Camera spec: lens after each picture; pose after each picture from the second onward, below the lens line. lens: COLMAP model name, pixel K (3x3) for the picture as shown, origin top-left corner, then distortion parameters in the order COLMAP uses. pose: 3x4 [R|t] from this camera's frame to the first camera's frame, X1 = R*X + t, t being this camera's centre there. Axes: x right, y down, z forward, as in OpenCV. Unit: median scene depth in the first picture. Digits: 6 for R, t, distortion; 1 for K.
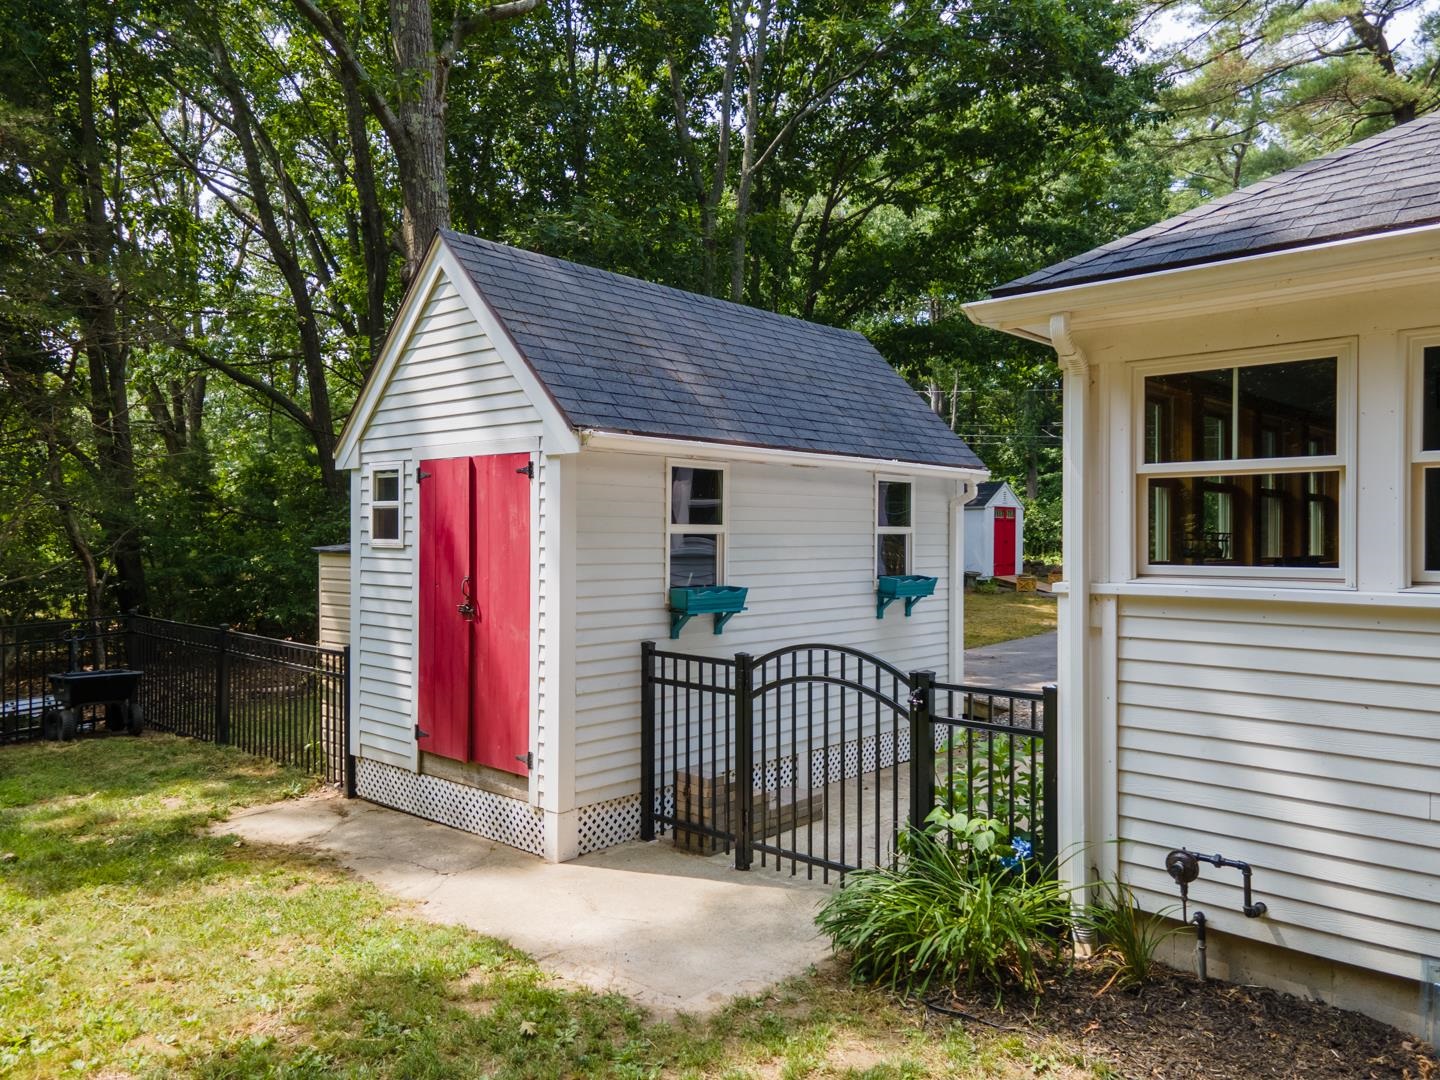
lens RADIAL K [[1033.6, 0, 720.0], [0, 1033.6, 540.0], [0, 0, 1]] dist [0.029735, -0.001160]
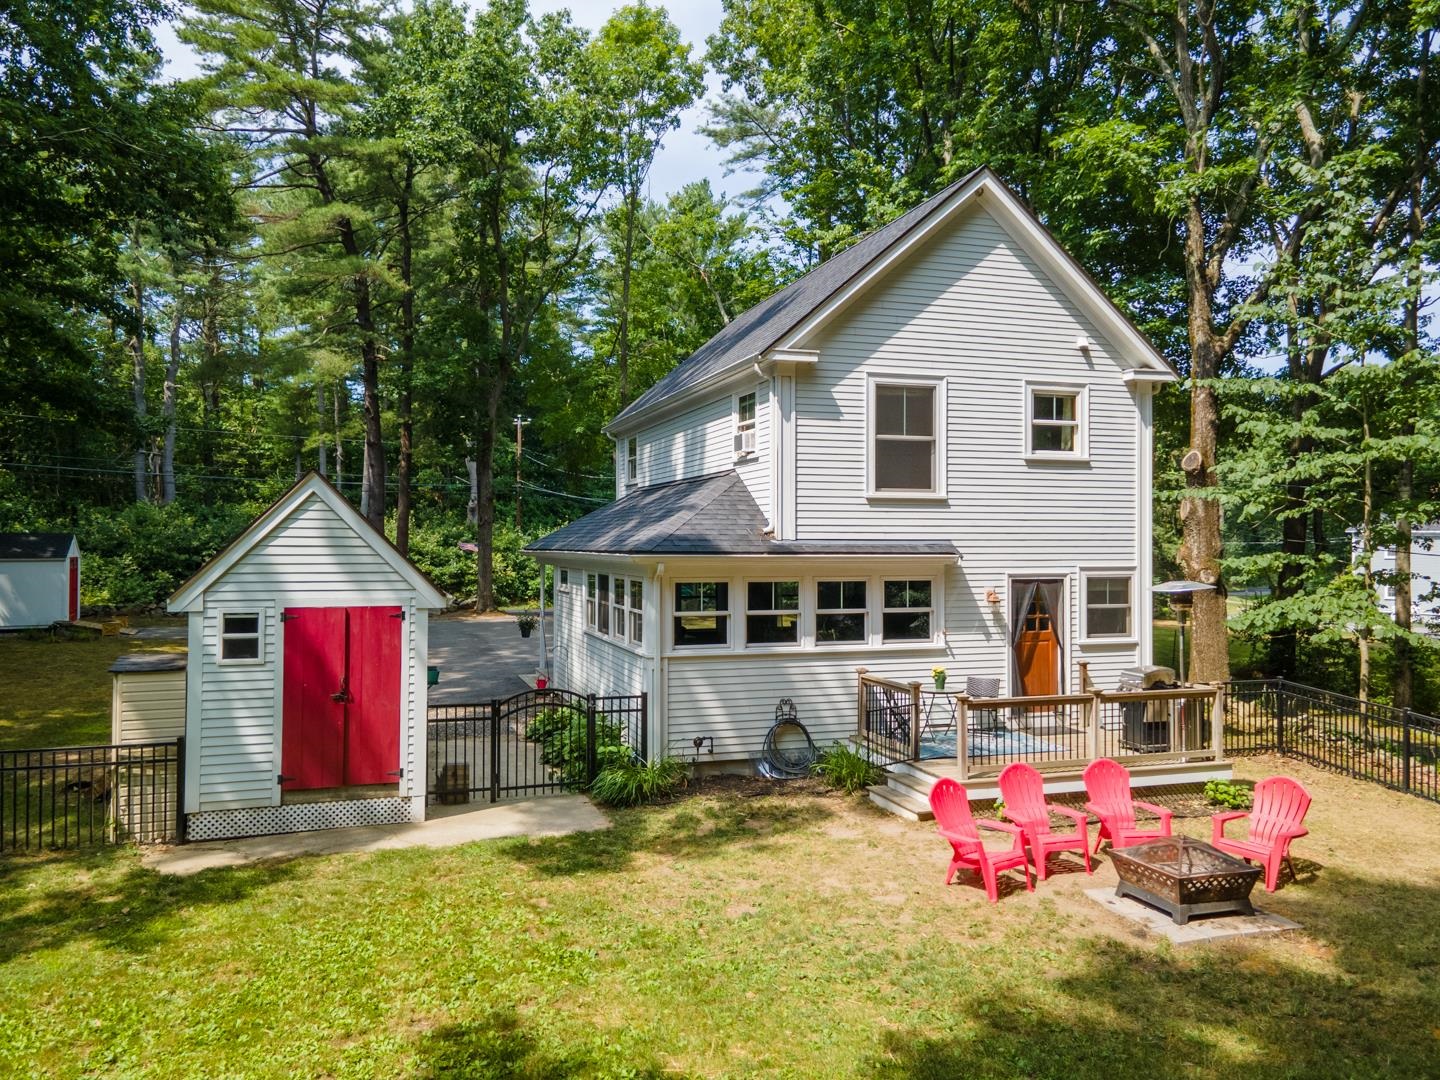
lens RADIAL K [[1020.1, 0, 683.1], [0, 1020.1, 543.2], [0, 0, 1]] dist [0.039462, 0.008028]
pose [[0.519858, -0.006045, 0.854231, -1.431867], [0.003726, 0.999981, 0.004809, -0.196816], [-0.854245, 0.000683, 0.519871, -0.368661]]
